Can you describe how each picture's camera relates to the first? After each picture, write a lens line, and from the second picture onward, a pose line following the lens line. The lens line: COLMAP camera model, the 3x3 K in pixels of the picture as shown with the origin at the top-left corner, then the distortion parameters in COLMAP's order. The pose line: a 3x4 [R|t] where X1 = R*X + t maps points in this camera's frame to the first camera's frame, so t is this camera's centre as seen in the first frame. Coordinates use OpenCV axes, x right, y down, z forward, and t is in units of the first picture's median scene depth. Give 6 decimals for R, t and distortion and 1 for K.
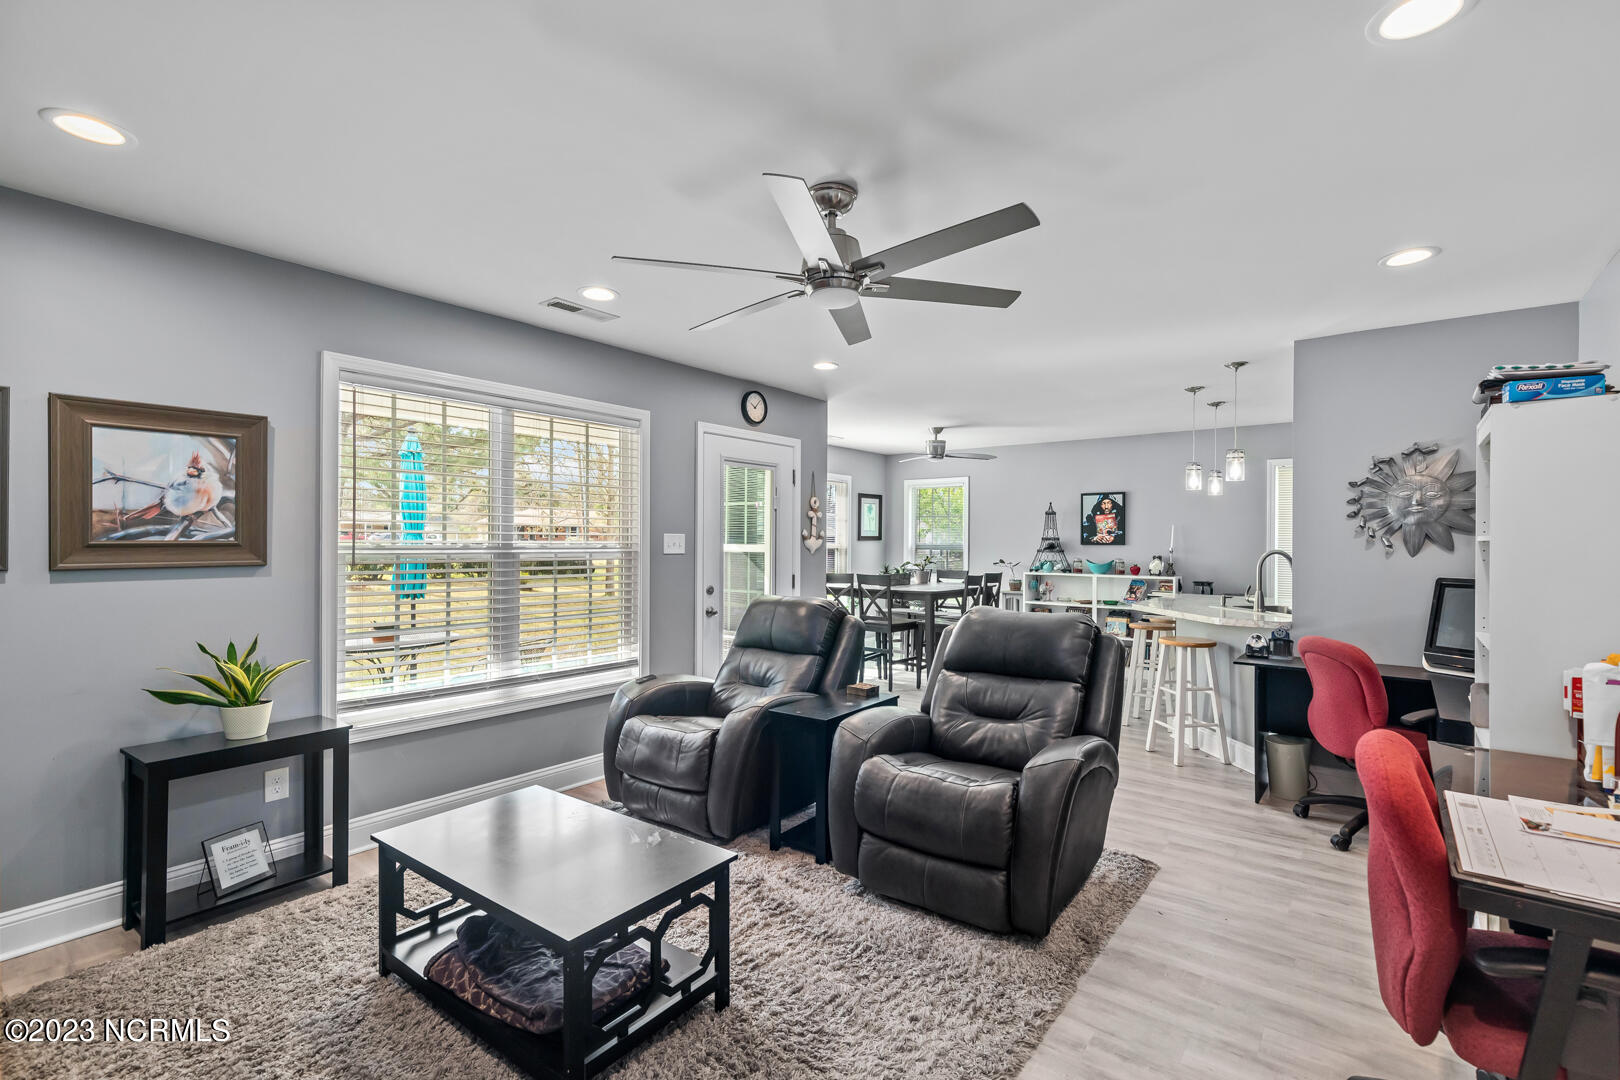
lens RADIAL K [[723.5, 0, 810.0], [0, 723.5, 540.0], [0, 0, 1]] dist [0.000226, -0.000266]
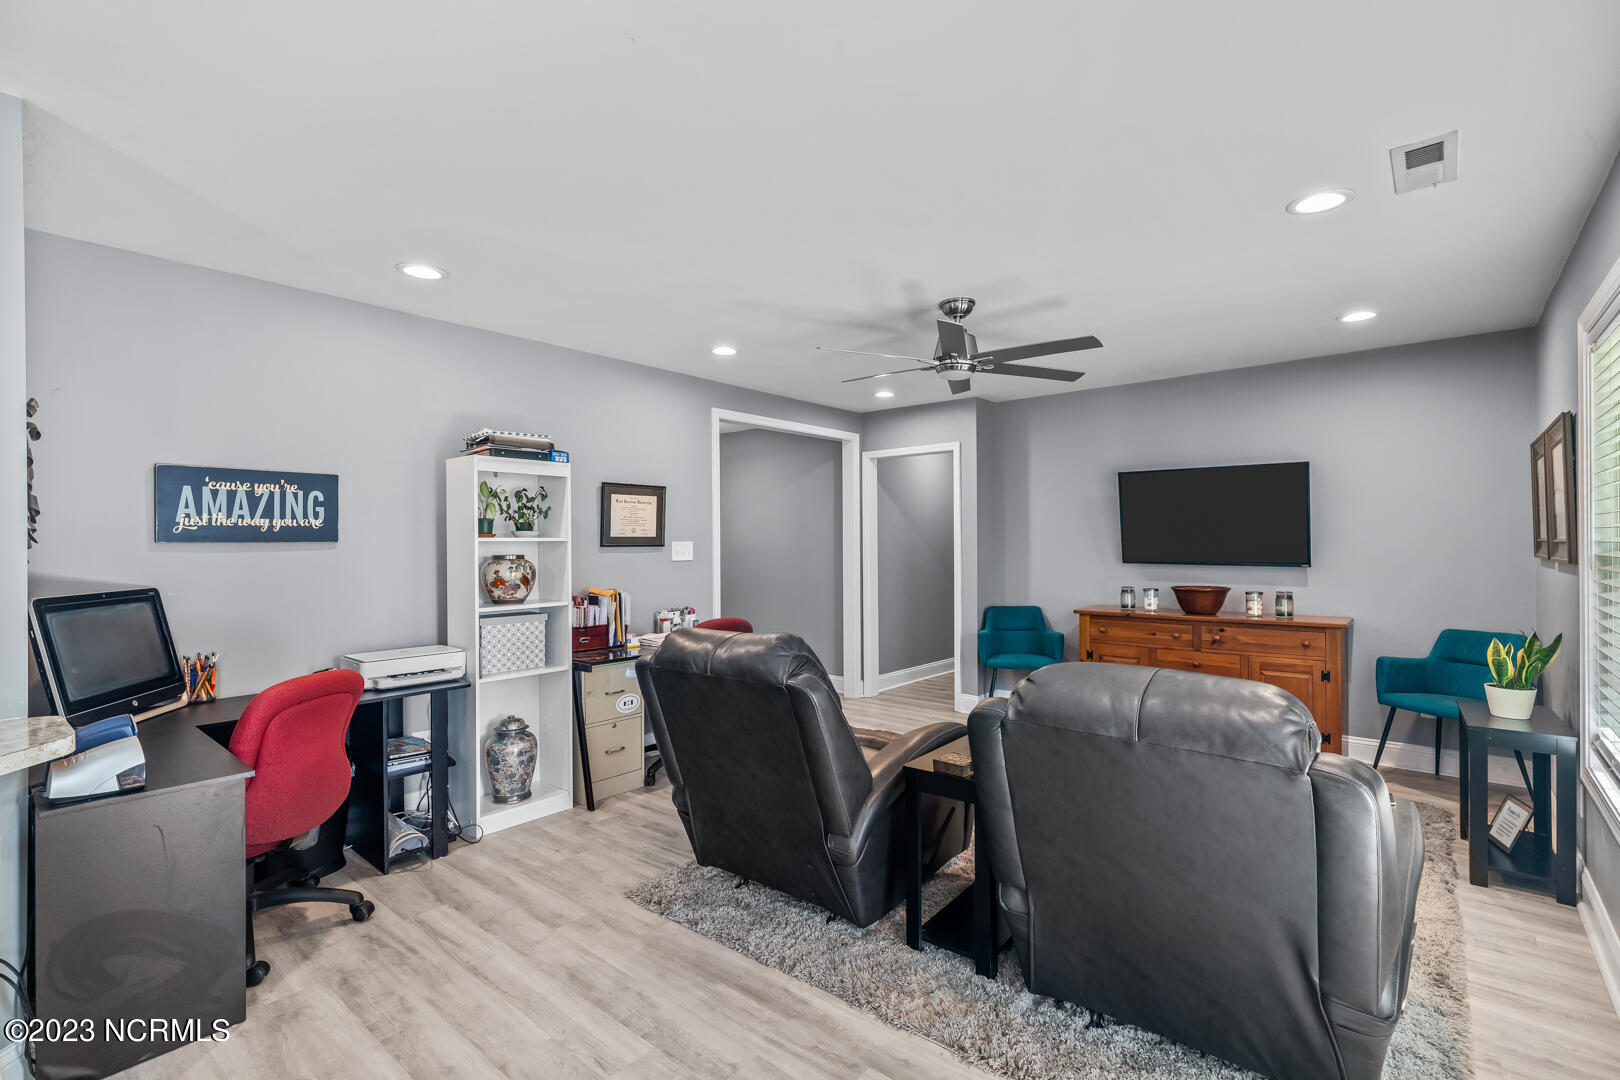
lens RADIAL K [[723.5, 0, 810.0], [0, 723.5, 540.0], [0, 0, 1]] dist [0.000226, -0.000266]
pose [[-0.998994, 0.002229, 0.044784, 0.221588], [0.002108, 0.999994, -0.002741, 0.002689], [-0.044790, -0.002644, -0.998993, 2.084170]]
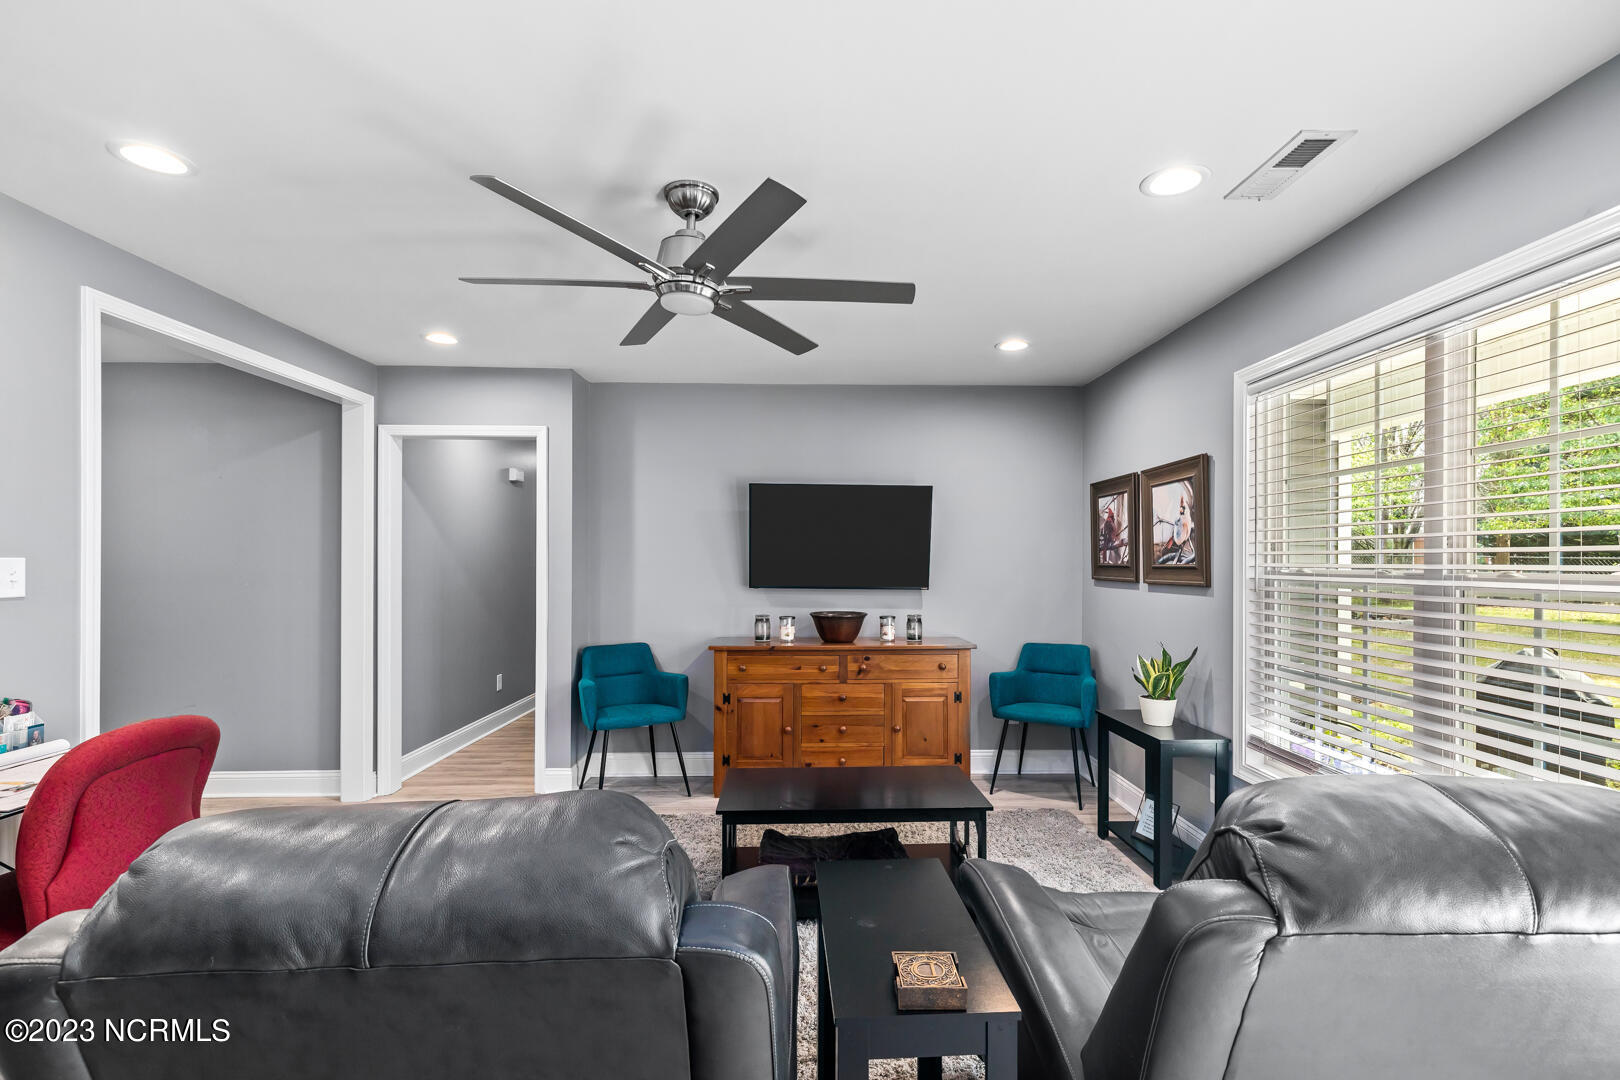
lens RADIAL K [[728.7, 0, 815.1], [0, 728.7, 562.4], [0, 0, 1]] dist [0.002936, 0.000016]
pose [[-0.768399, -0.004368, -0.639957, 0.438644], [-0.006121, 0.999981, 0.000524, -0.000016], [0.639942, 0.004320, -0.768411, 1.525923]]
